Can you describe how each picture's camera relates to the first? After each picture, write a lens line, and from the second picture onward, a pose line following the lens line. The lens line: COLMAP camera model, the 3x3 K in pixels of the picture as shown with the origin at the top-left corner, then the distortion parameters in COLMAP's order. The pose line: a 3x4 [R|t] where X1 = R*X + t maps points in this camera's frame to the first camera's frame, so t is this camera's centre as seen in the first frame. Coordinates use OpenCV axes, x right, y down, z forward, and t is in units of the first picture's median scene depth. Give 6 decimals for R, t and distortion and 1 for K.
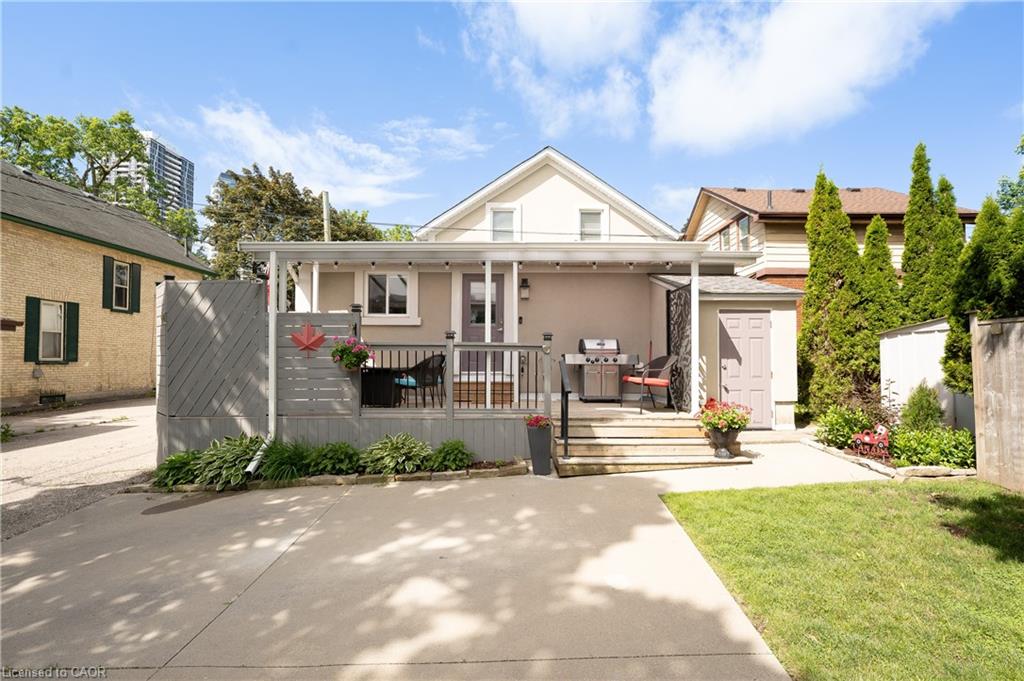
lens RADIAL K [[478.2, 0, 516.0], [0, 478.2, 345.3], [0, 0, 1]] dist [-0.011126, 0.000748]
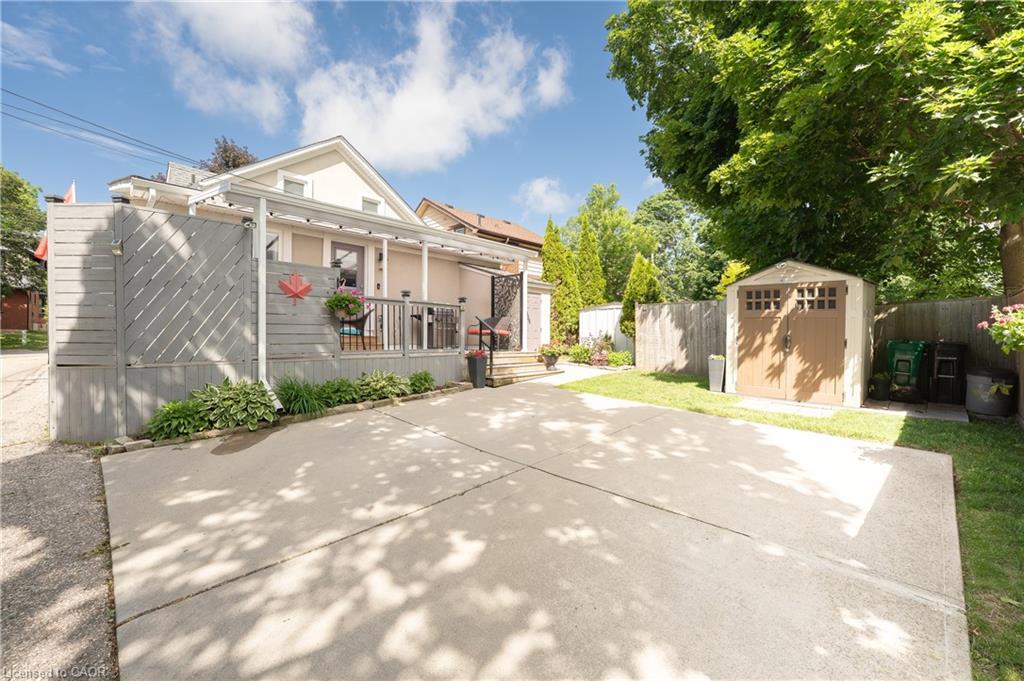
lens RADIAL K [[426.7, 0, 511.6], [0, 426.7, 338.8], [0, 0, 1]] dist [-0.005112, -0.000154]
pose [[0.680321, -0.001282, 0.732913, -0.838647], [-0.025771, 0.999338, 0.025669, 0.067555], [-0.732461, -0.036351, 0.679838, -0.013674]]
